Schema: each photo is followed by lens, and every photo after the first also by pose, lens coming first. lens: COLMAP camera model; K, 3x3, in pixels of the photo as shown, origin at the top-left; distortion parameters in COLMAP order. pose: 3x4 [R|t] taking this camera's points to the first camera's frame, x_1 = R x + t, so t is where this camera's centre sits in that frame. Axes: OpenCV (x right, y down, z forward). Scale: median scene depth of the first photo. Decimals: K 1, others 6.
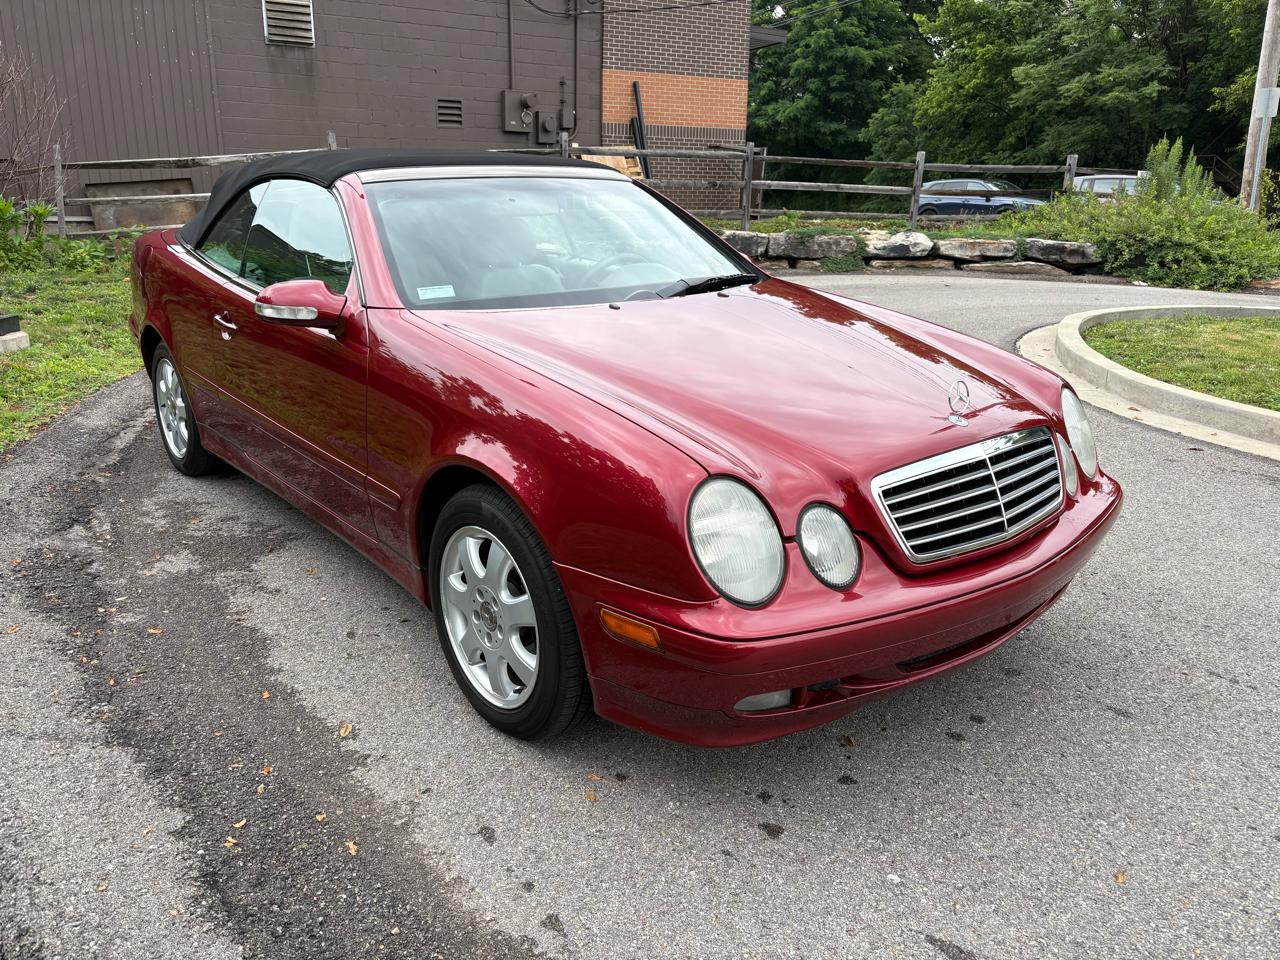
lens RADIAL K [[965.2, 0, 625.9], [0, 965.2, 484.2], [0, 0, 1]] dist [0.048941, -0.050276]
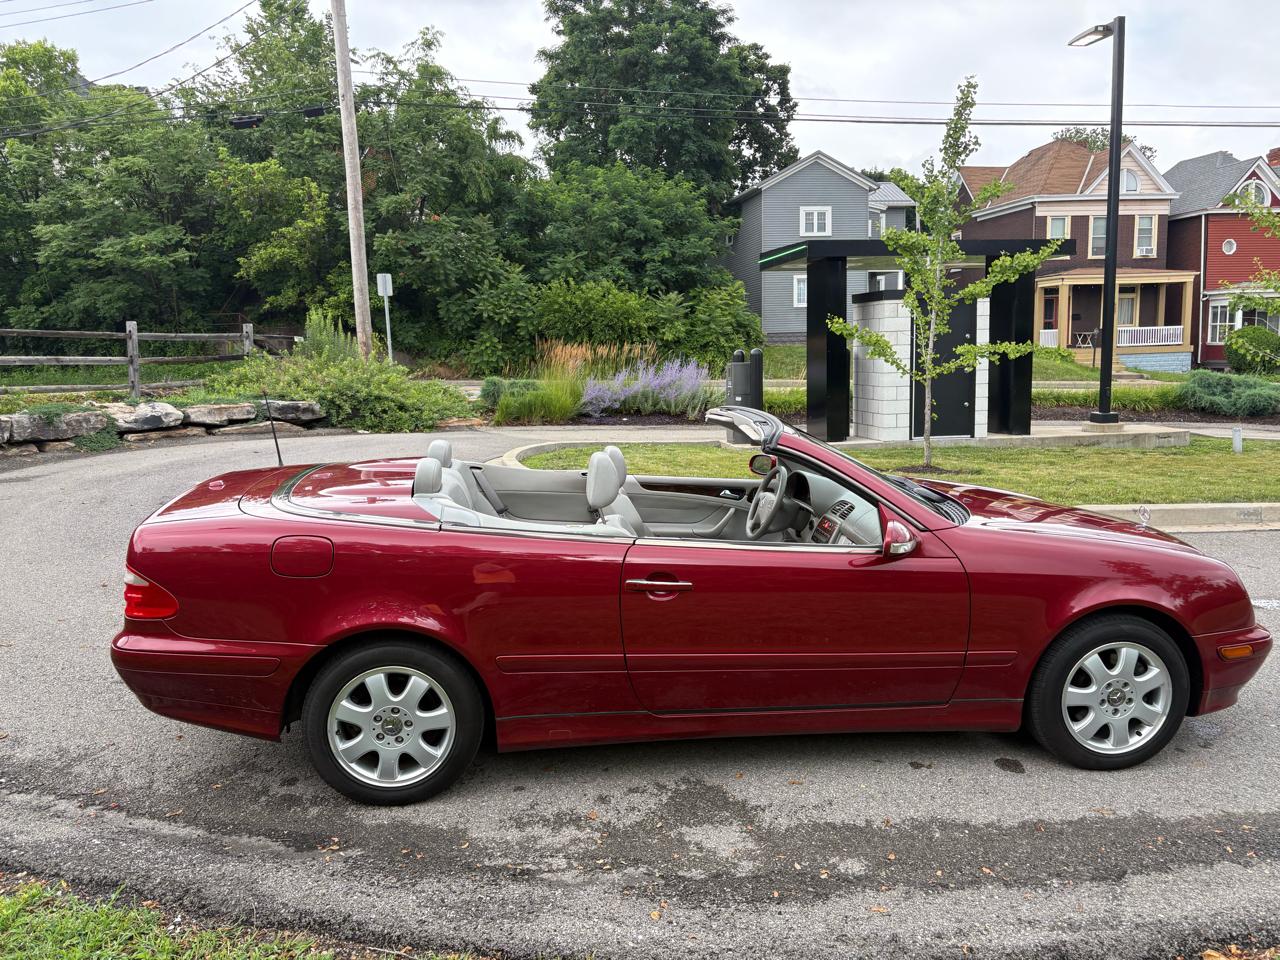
lens RADIAL K [[965.2, 0, 627.6], [0, 965.2, 477.9], [0, 0, 1]] dist [0.048941, -0.050276]
pose [[0.536014, -0.138238, 0.832814, -0.282227], [0.256991, 0.966401, -0.004992, -0.062614], [-0.804142, 0.216701, 0.553530, 0.102276]]
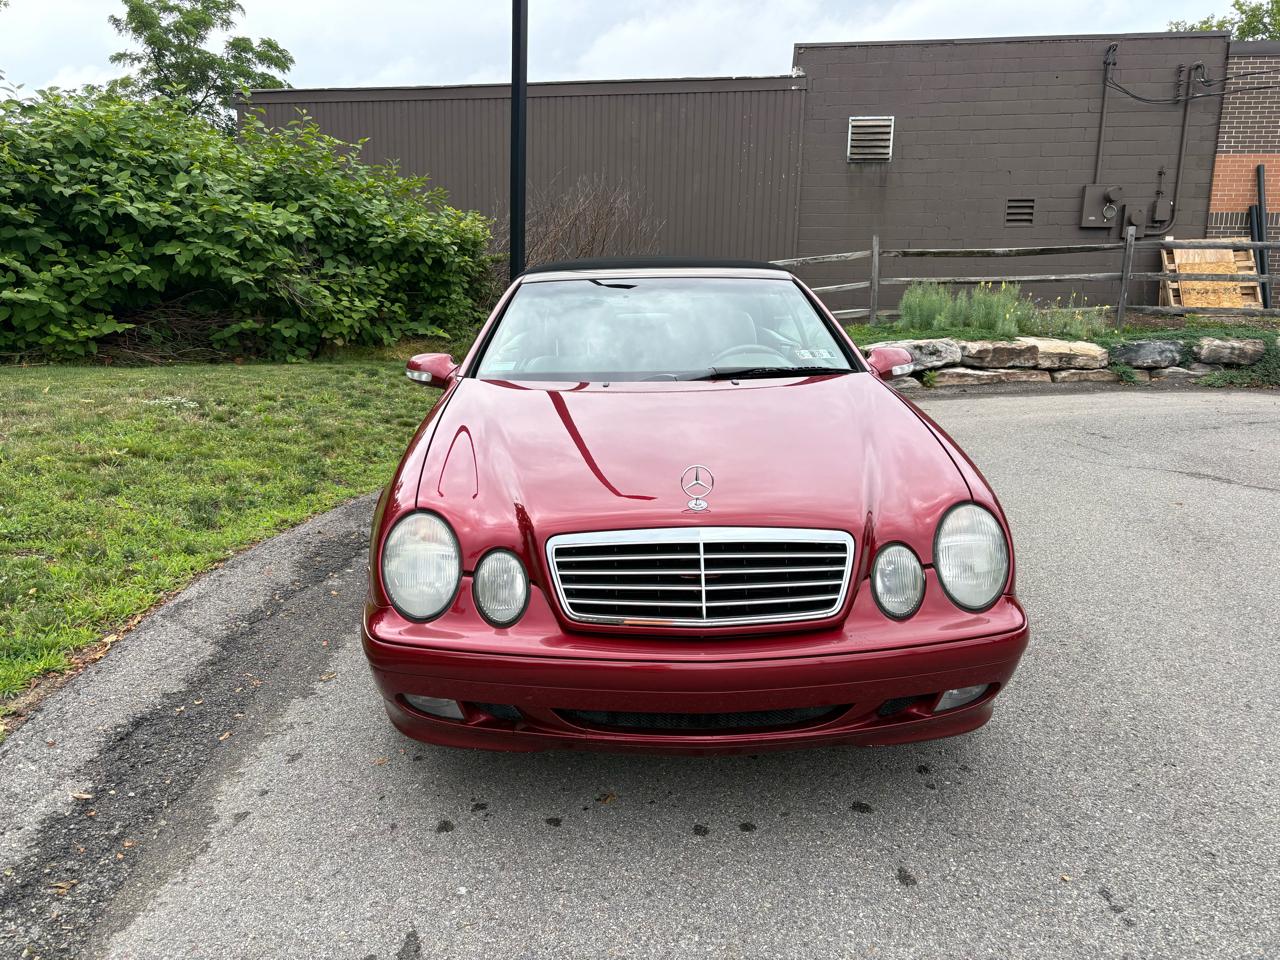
lens RADIAL K [[965.2, 0, 626.7], [0, 965.2, 465.2], [0, 0, 1]] dist [0.048941, -0.050276]
pose [[0.790244, 0.108109, -0.603181, 0.128048], [-0.176236, 0.982825, -0.054739, -0.005386], [0.586903, 0.149559, 0.795724, 0.019209]]
